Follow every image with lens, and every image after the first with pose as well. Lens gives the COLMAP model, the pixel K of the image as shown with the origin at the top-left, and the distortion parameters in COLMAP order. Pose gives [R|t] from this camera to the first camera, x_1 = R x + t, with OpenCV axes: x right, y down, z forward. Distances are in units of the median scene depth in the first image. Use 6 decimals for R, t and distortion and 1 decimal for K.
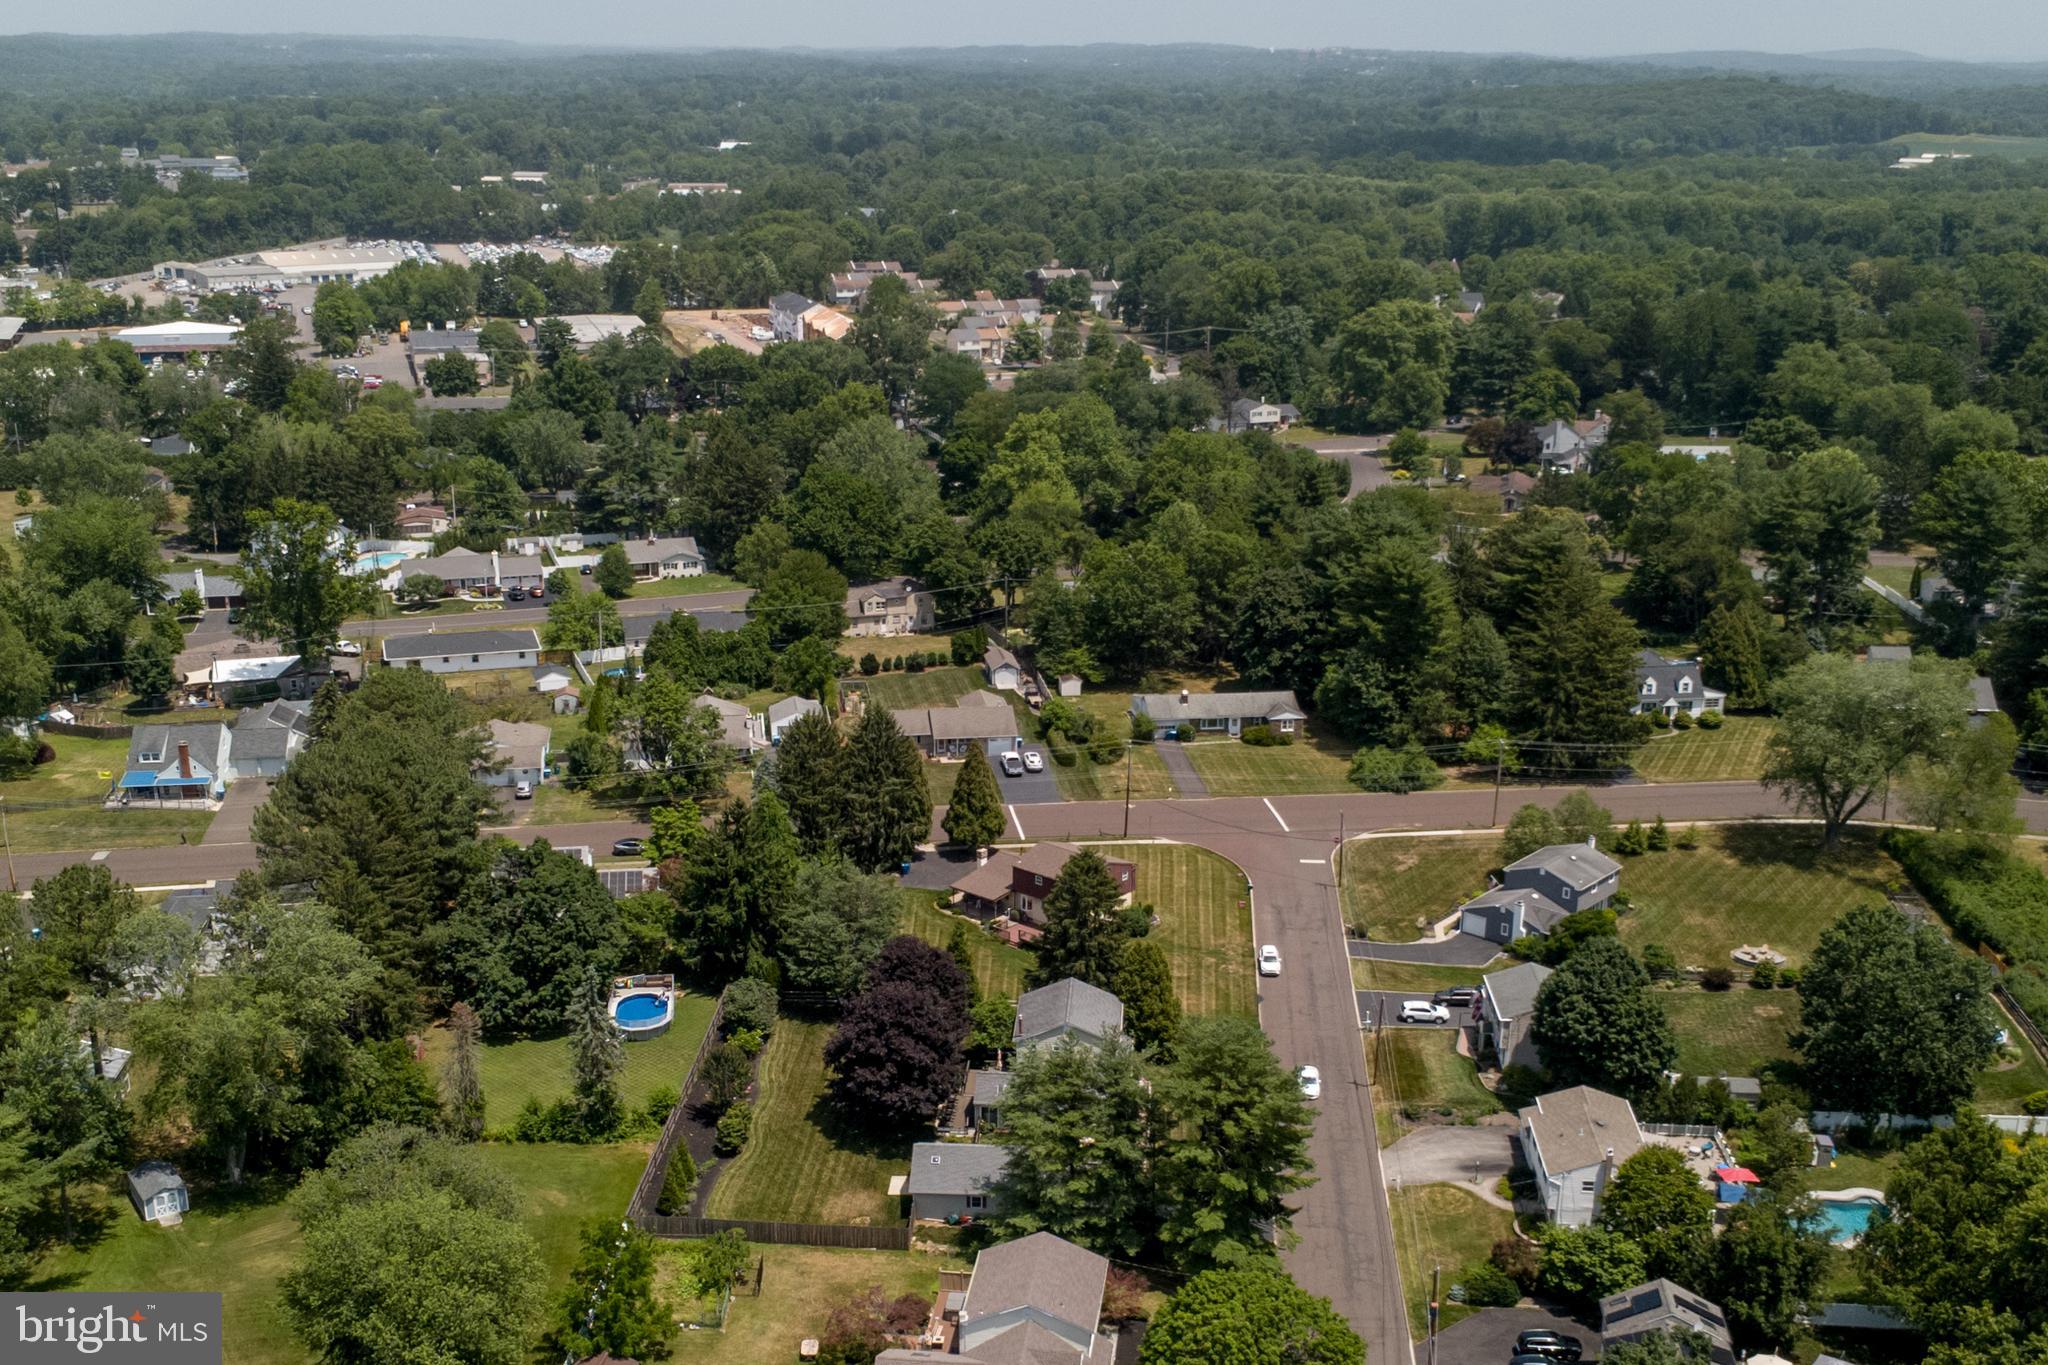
lens RADIAL K [[2215.8, 0, 1048.3], [0, 2215.8, 820.4], [0, 0, 1]] dist [-0.073672, 0.324984]
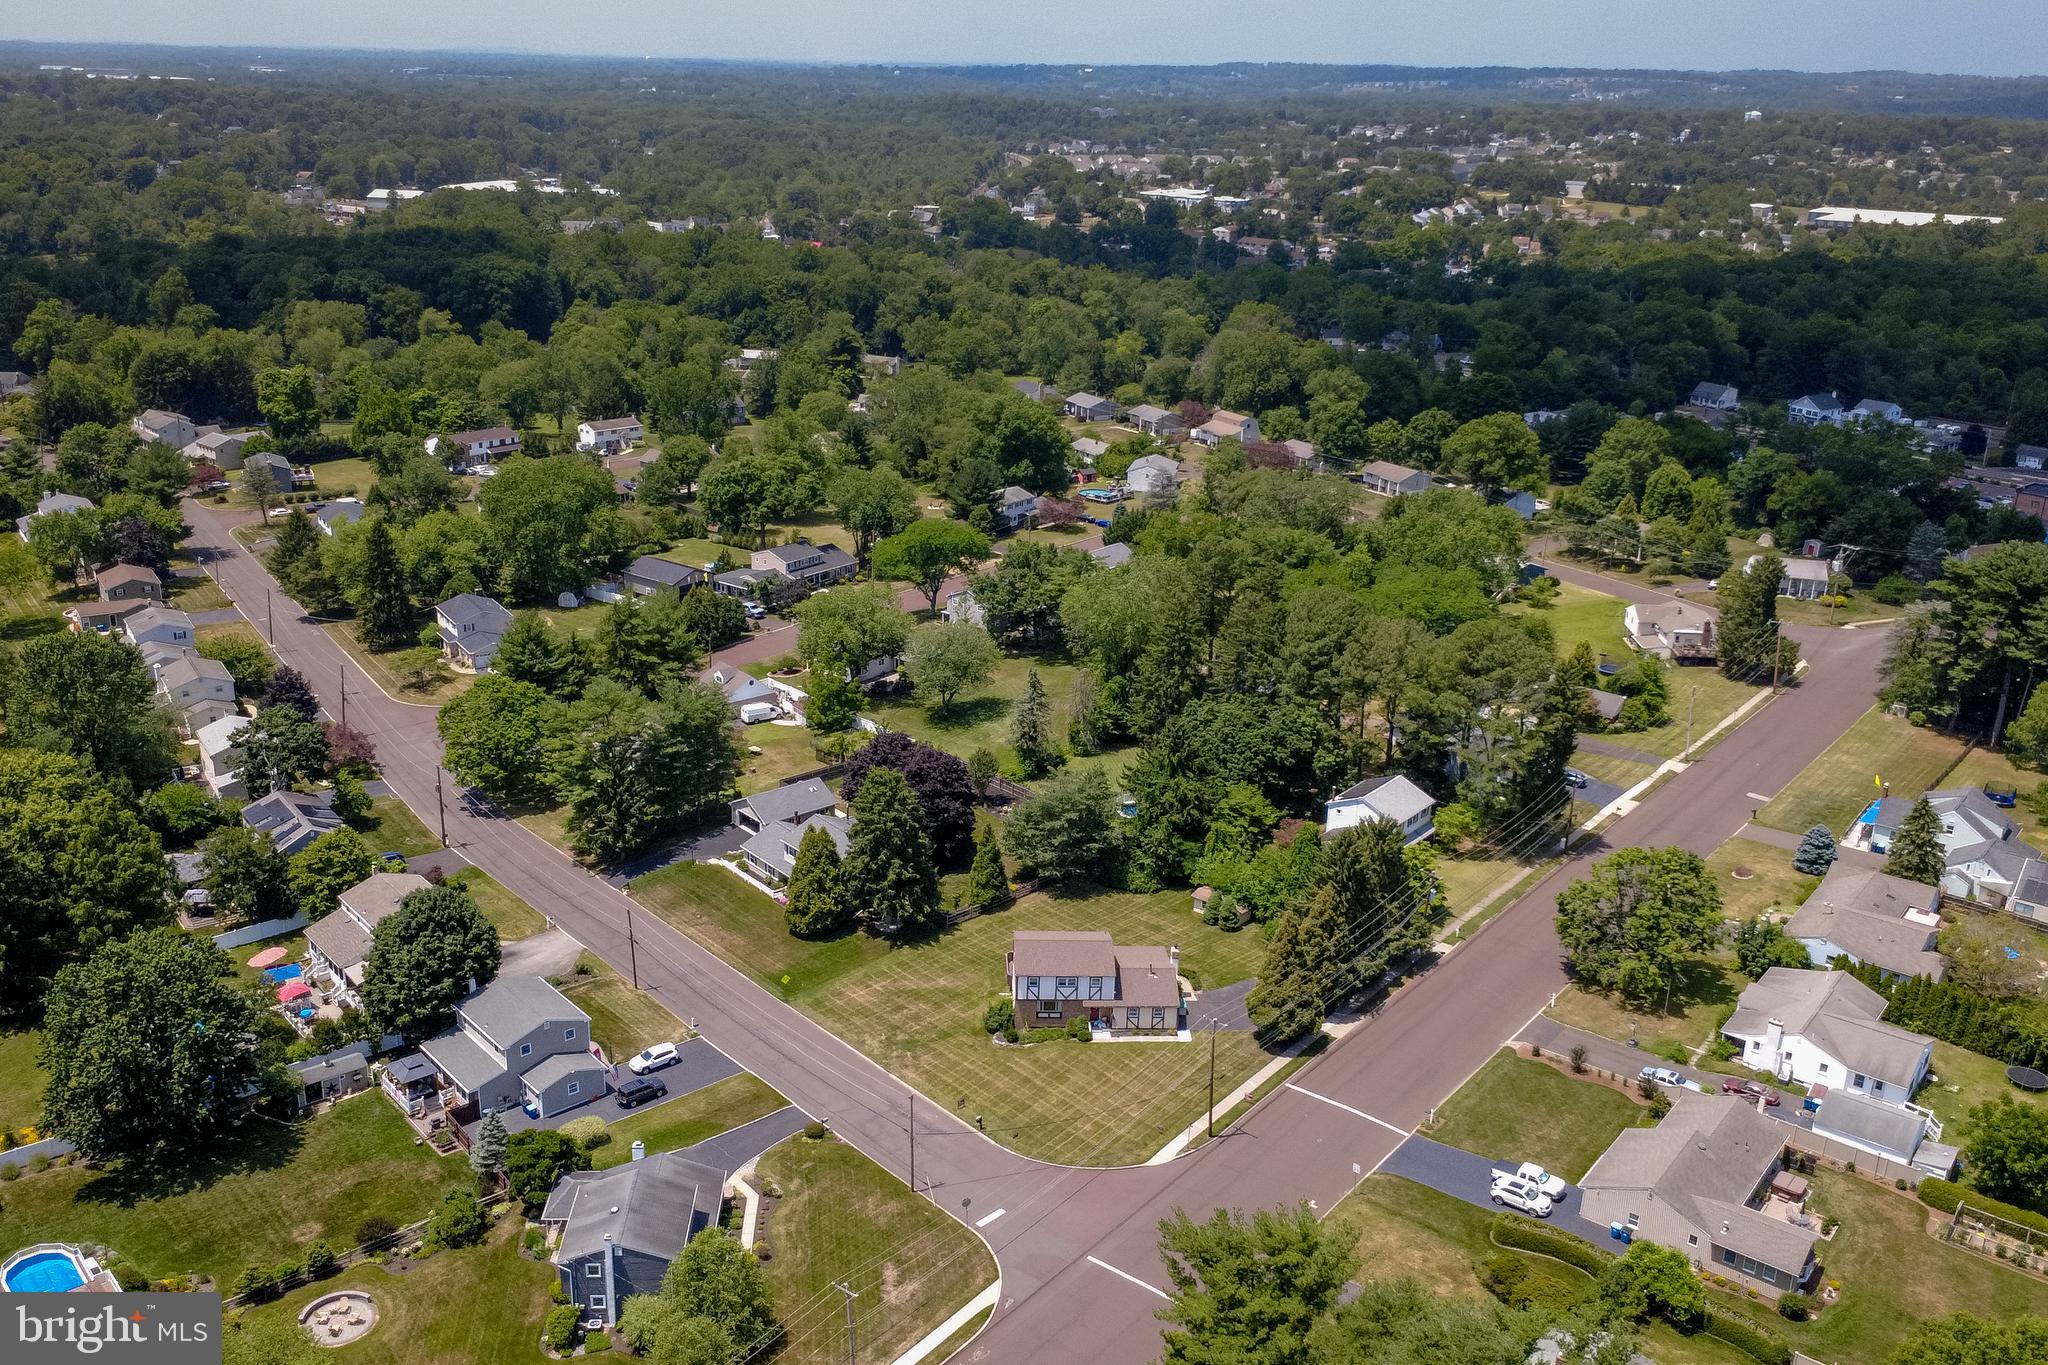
lens RADIAL K [[1790.9, 0, 1021.3], [0, 1790.9, 690.5], [0, 0, 1]] dist [0.001304, -0.000678]
pose [[-0.726503, 0.200783, -0.657175, 0.382202], [-0.259905, 0.805024, 0.533278, -0.357878], [0.636115, 0.558232, -0.532668, 1.019999]]
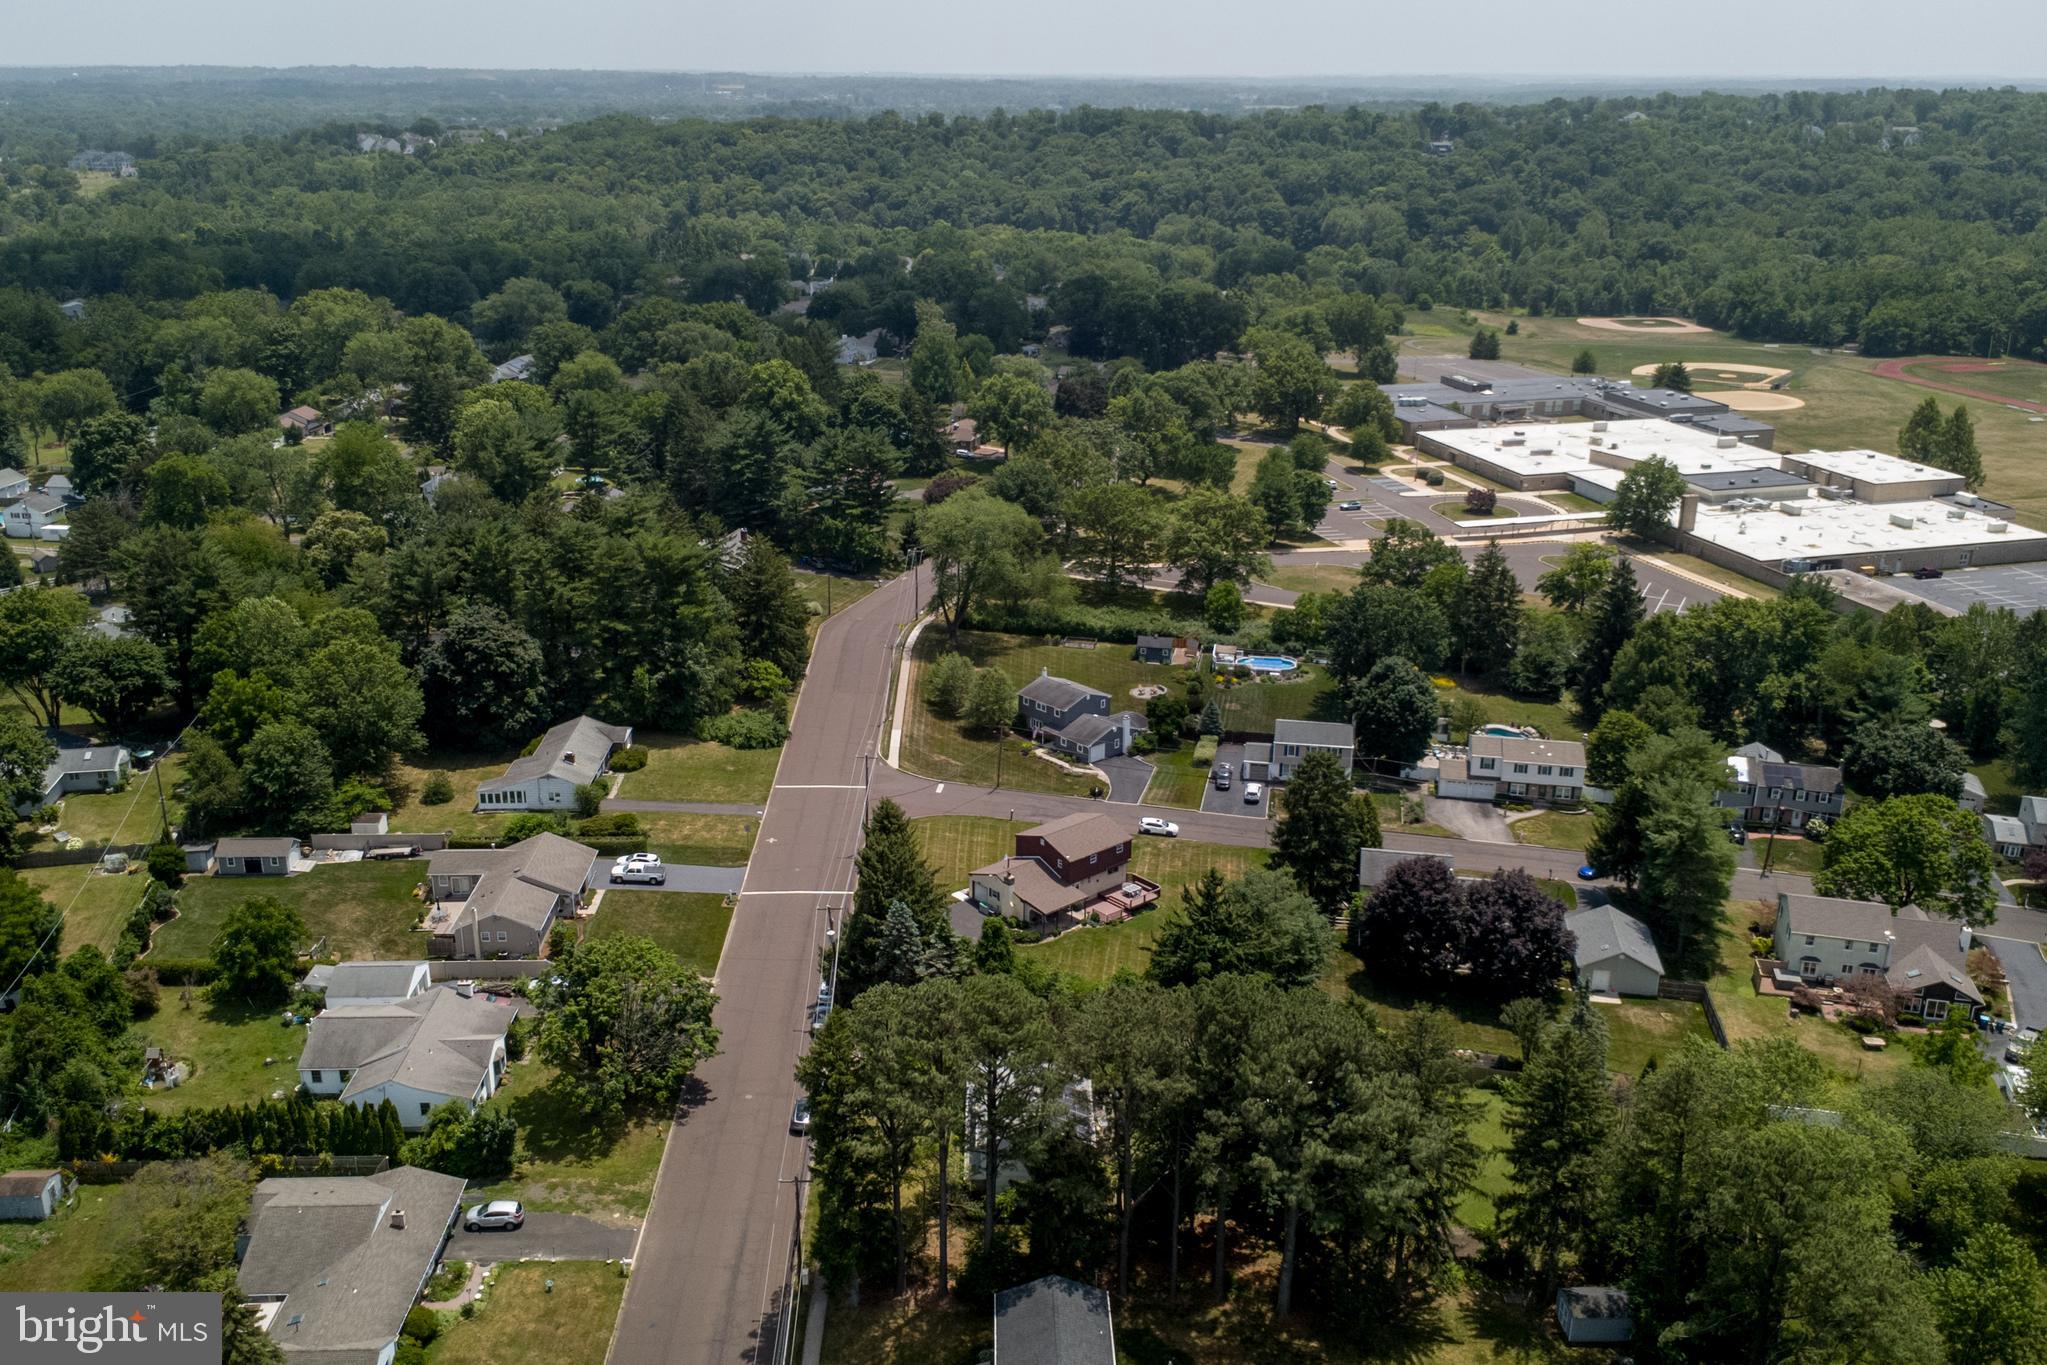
lens RADIAL K [[1767.5, 0, 1023.5], [0, 1767.5, 682.5], [0, 0, 1]] dist [-0.053047, 0.192198]
pose [[0.125313, -0.335240, 0.933762, -0.579613], [0.323275, 0.903612, 0.281032, -0.223892], [-0.937971, 0.266644, 0.221609, 0.626221]]
